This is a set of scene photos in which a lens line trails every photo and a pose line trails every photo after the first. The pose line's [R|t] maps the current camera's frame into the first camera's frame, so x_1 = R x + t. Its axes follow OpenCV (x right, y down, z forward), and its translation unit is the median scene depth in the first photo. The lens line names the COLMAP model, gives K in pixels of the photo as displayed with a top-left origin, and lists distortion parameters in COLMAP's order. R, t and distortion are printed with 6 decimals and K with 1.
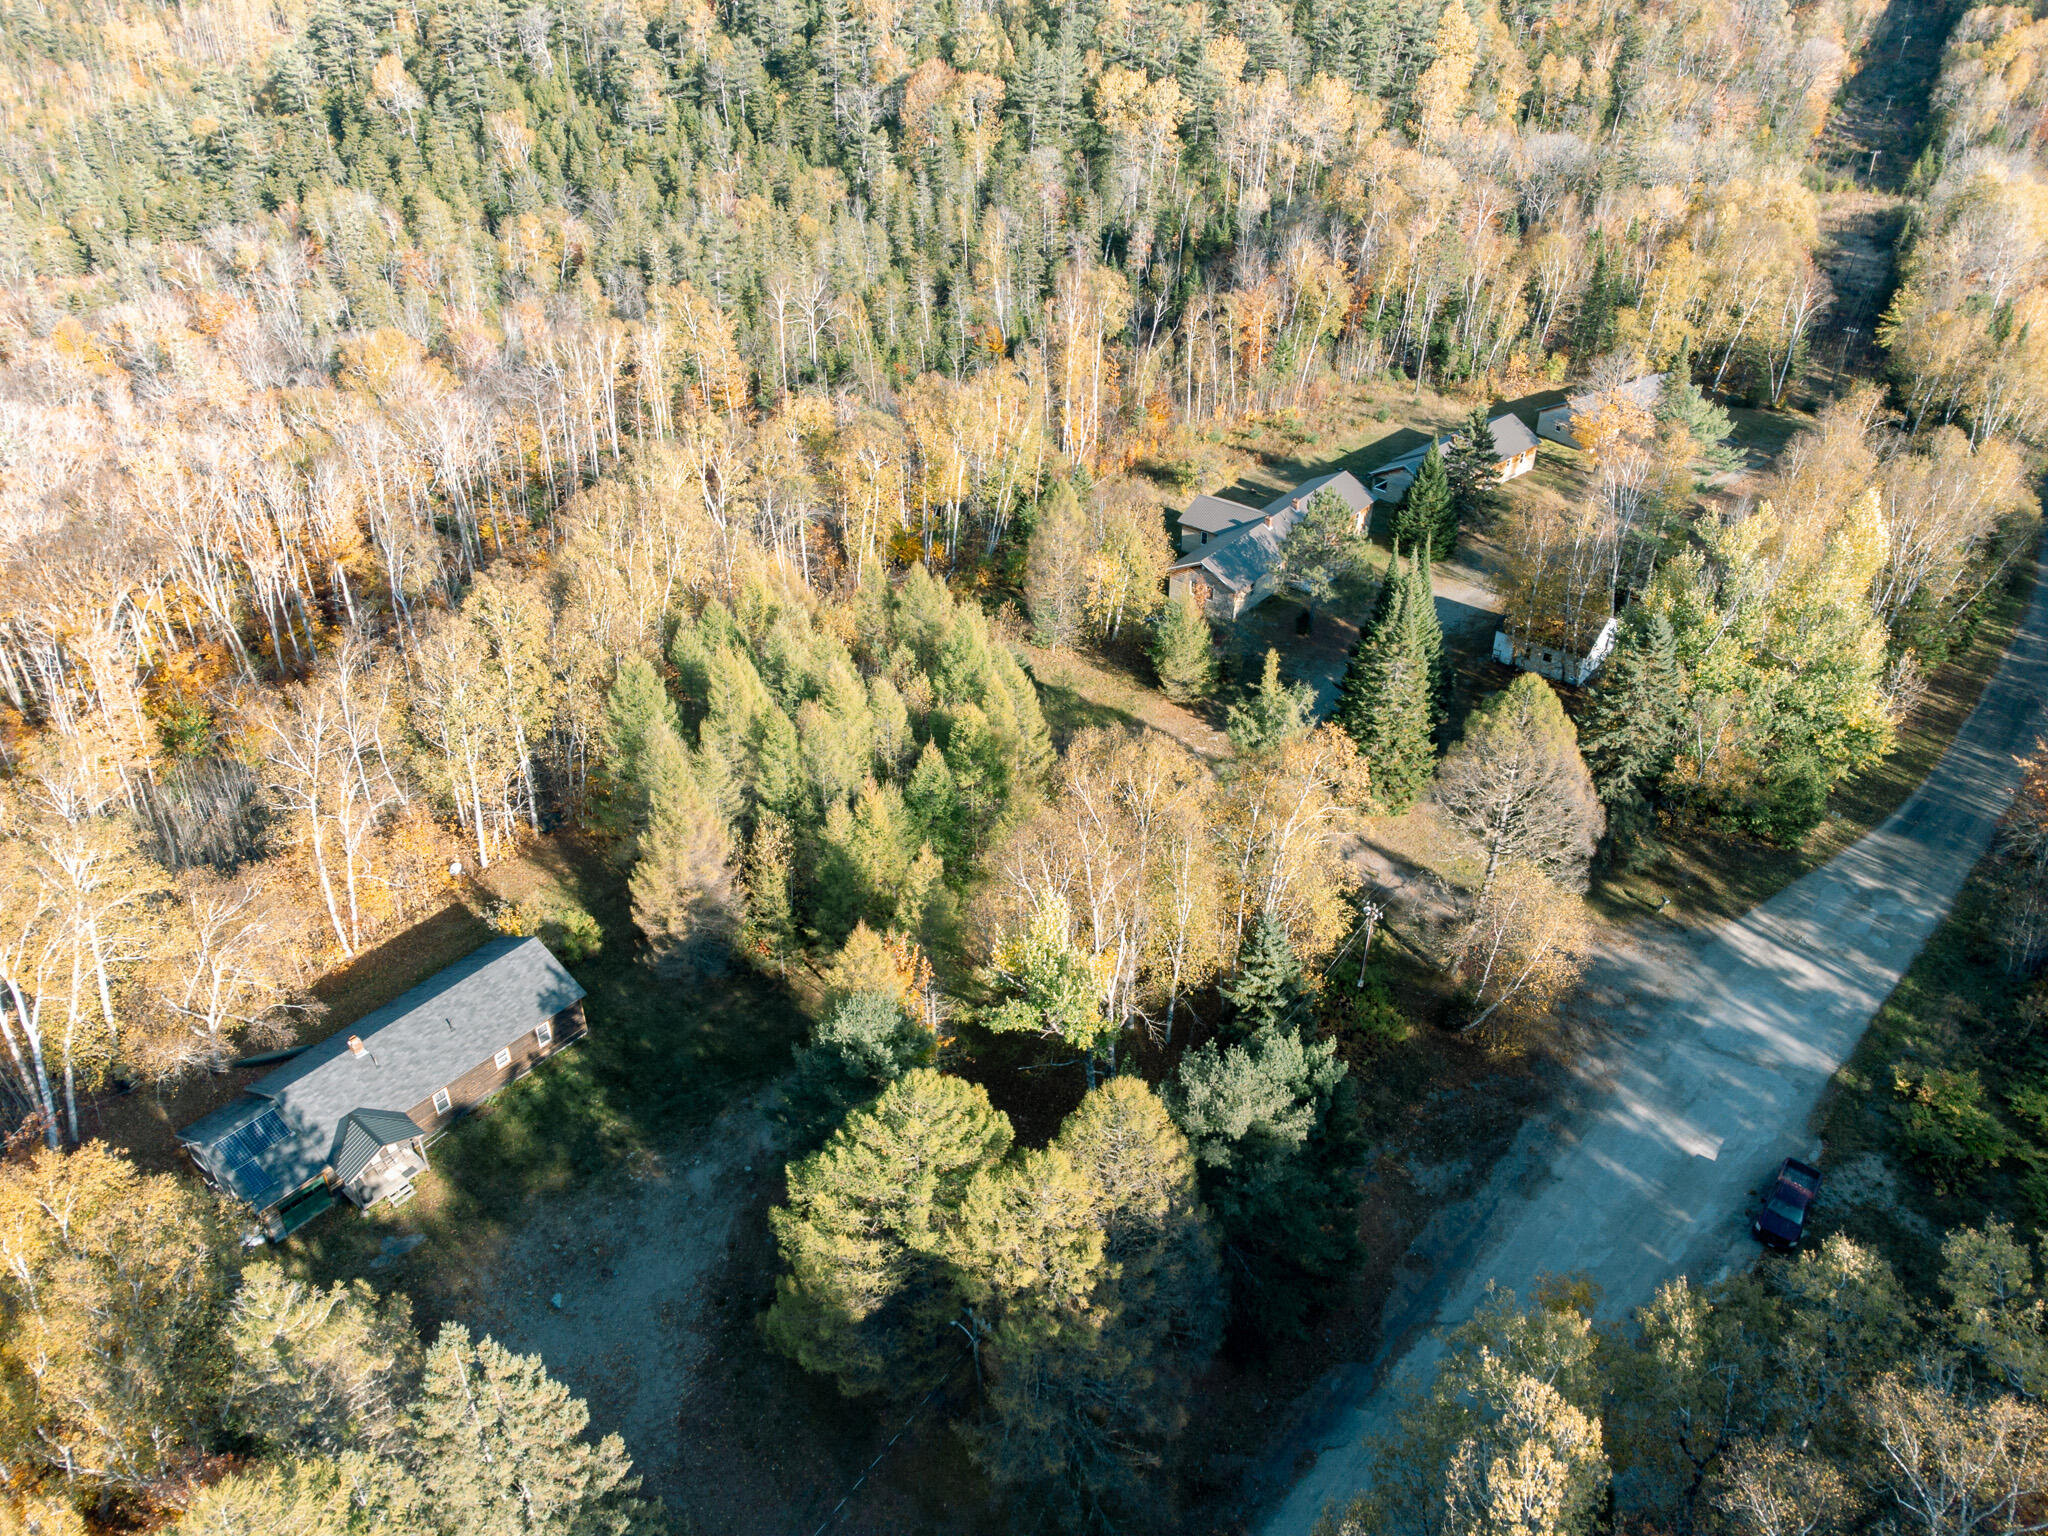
lens RADIAL K [[1556.1, 0, 1041.8], [0, 1556.1, 765.5], [0, 0, 1]] dist [0.030324, -0.005734]
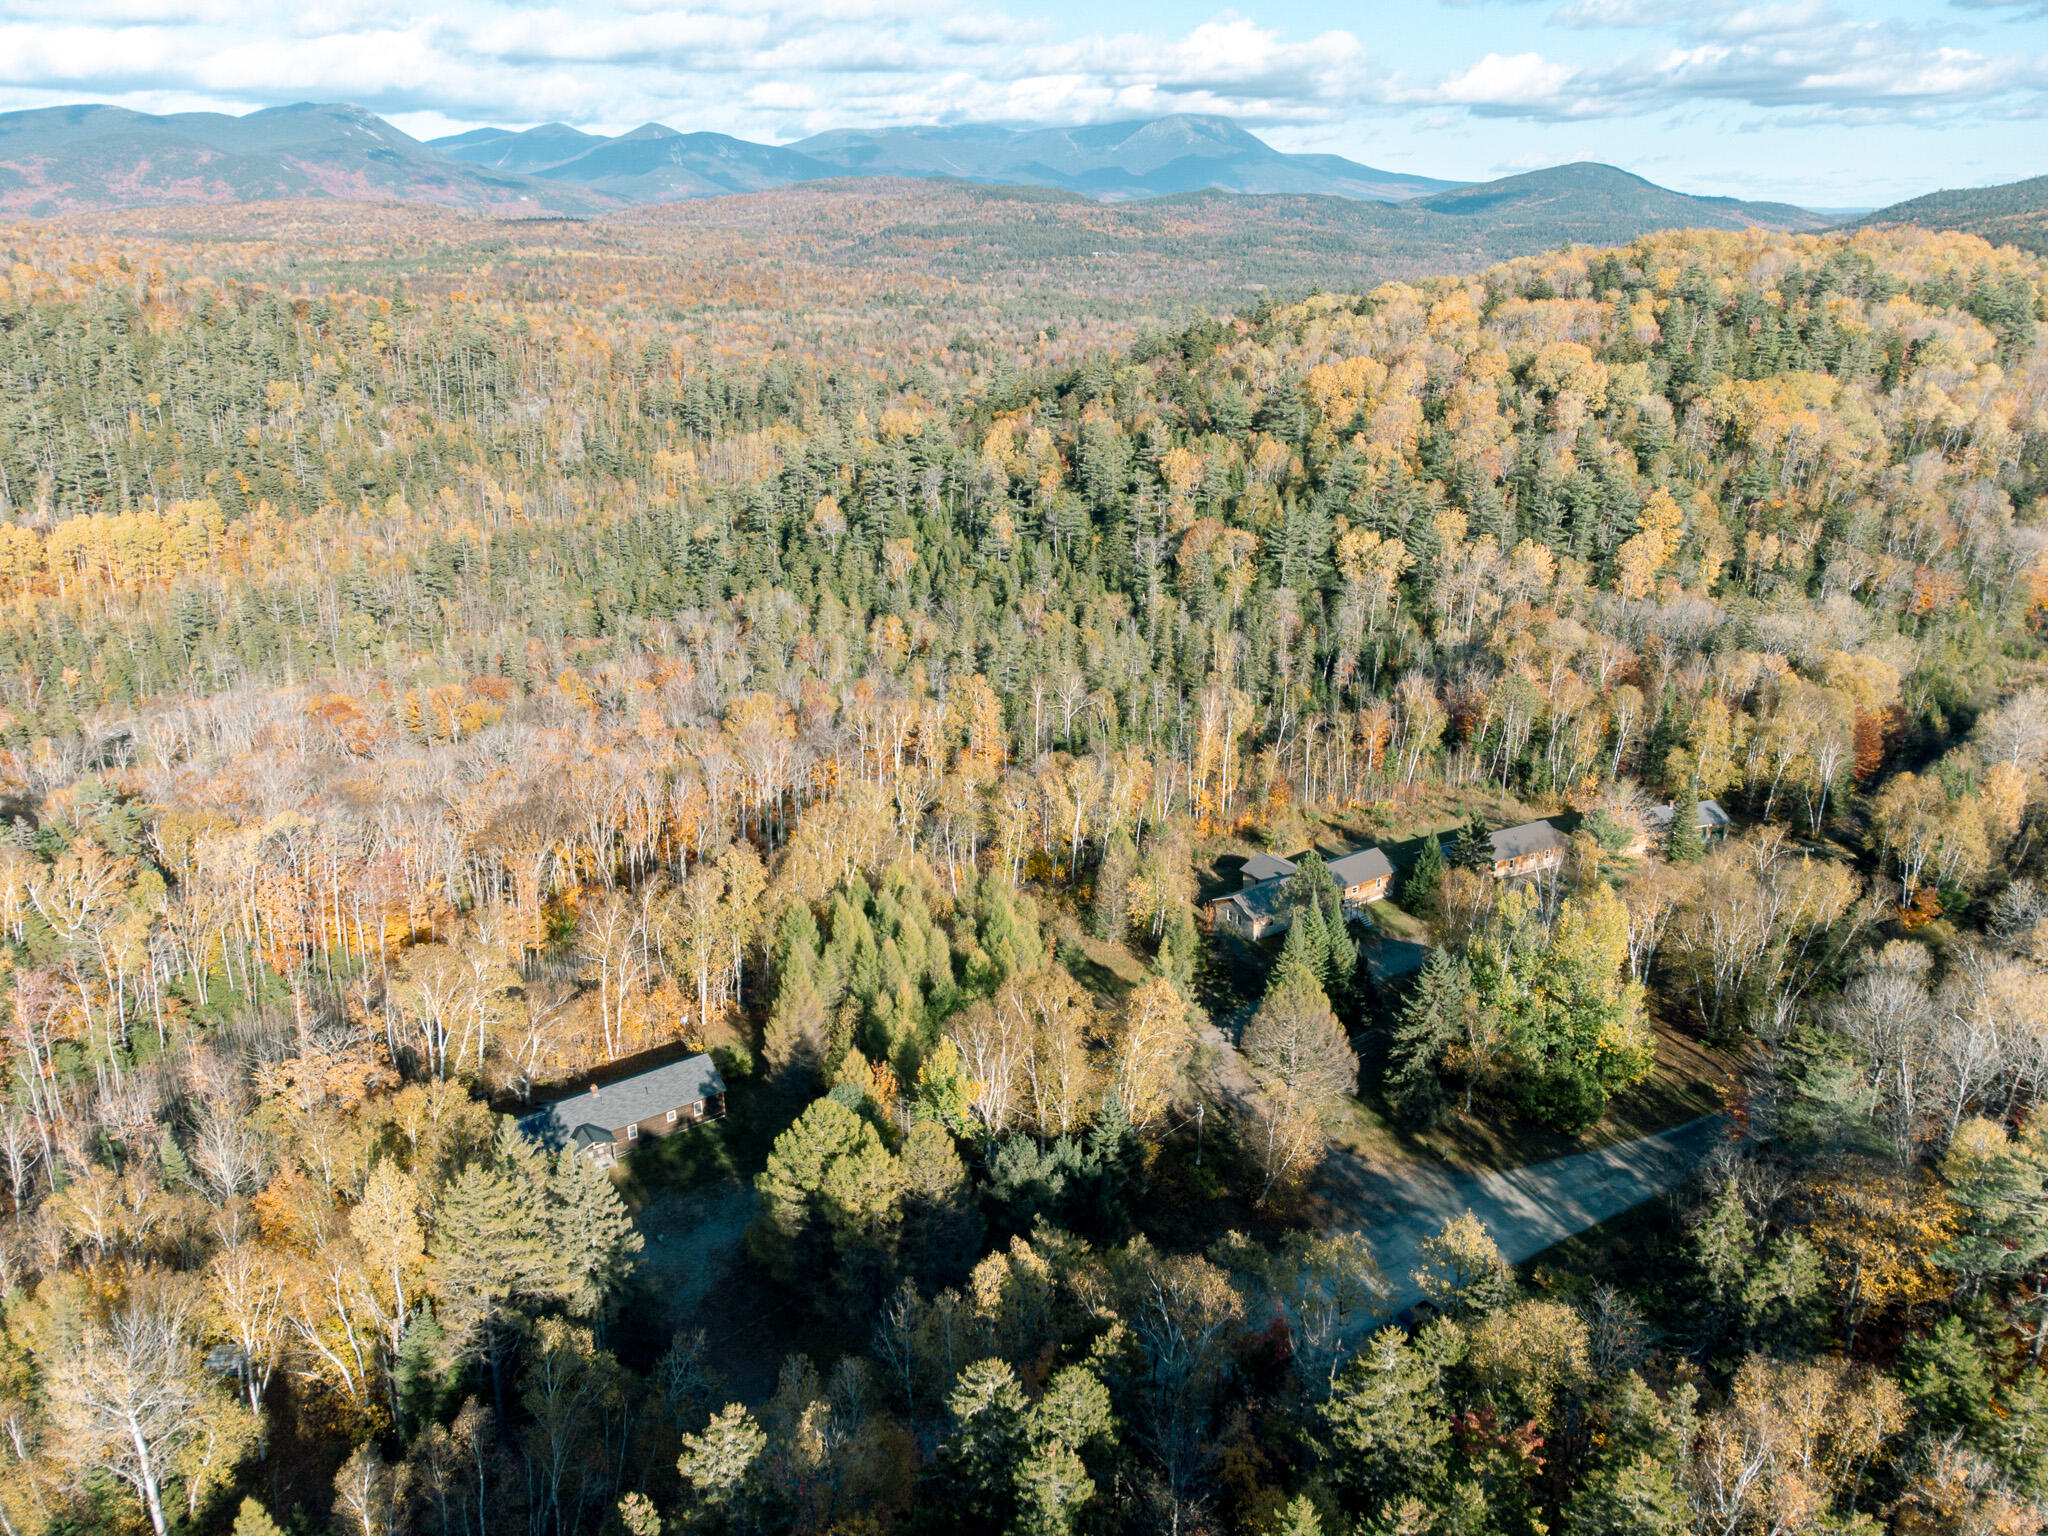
lens RADIAL K [[1664.4, 0, 1102.6], [0, 1664.4, 765.4], [0, 0, 1]] dist [0.051970, -0.007134]
pose [[0.966206, 0.082457, -0.244227, 0.199990], [-0.136417, 0.967471, -0.213050, 0.052798], [0.218715, 0.239167, 0.946025, -0.277054]]
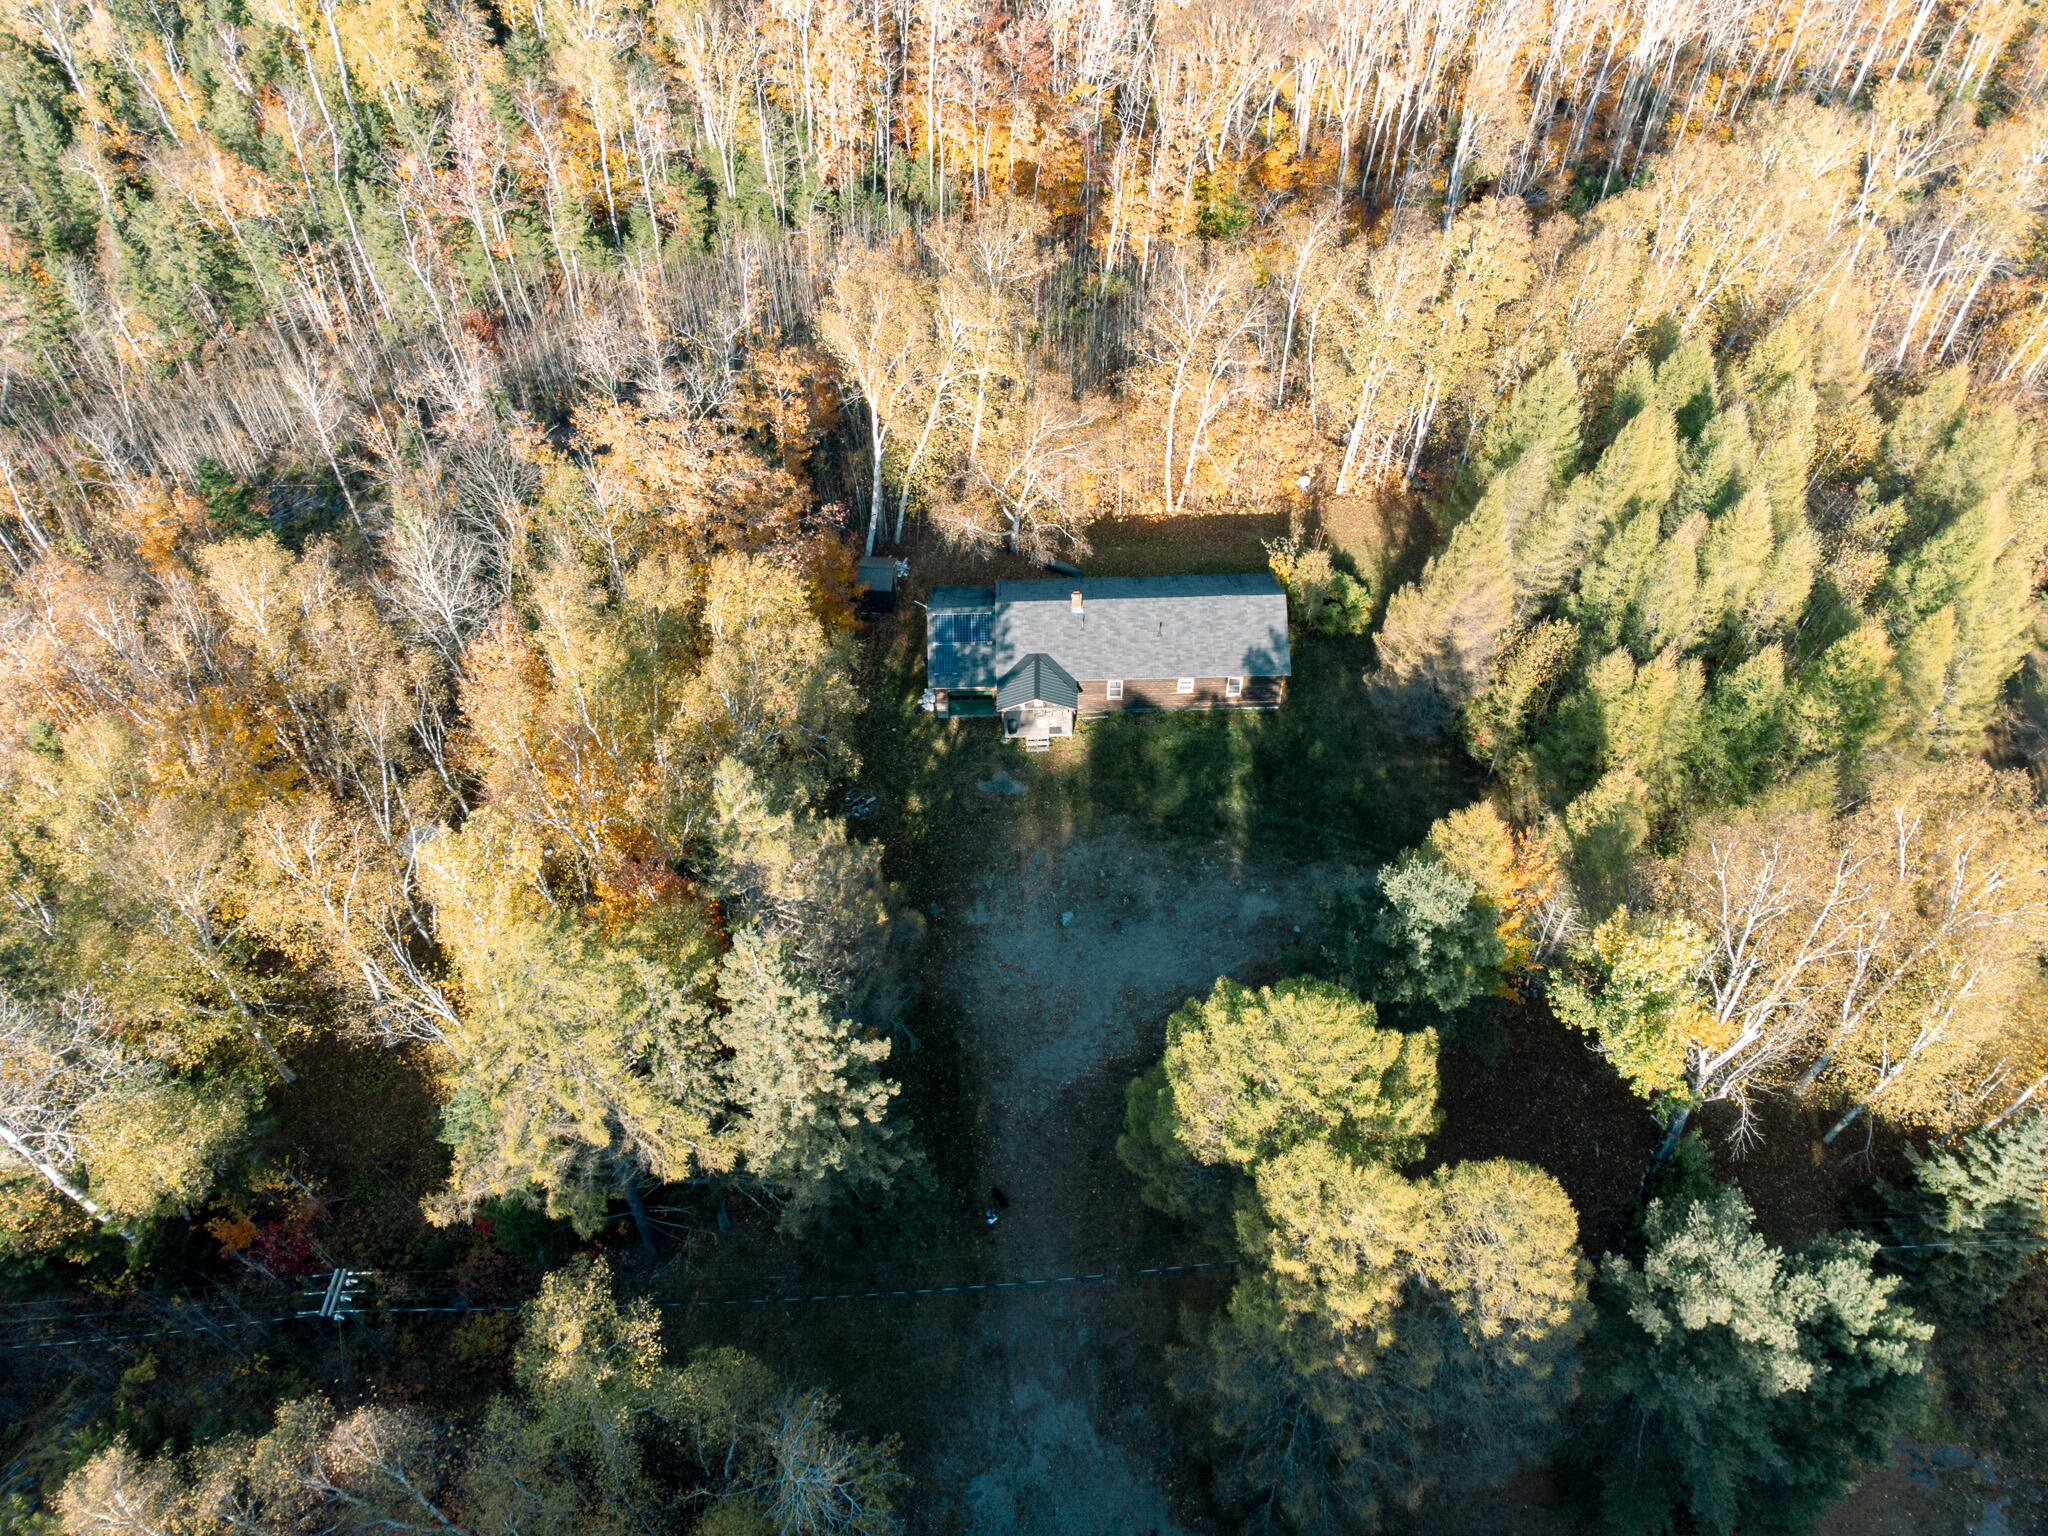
lens RADIAL K [[1556.1, 0, 1041.8], [0, 1556.1, 765.5], [0, 0, 1]] dist [0.030324, -0.005734]
pose [[0.633351, 0.581759, -0.510317, 0.048886], [-0.409673, 0.811511, 0.416675, -0.054011], [0.656532, -0.054838, 0.752302, 0.071168]]
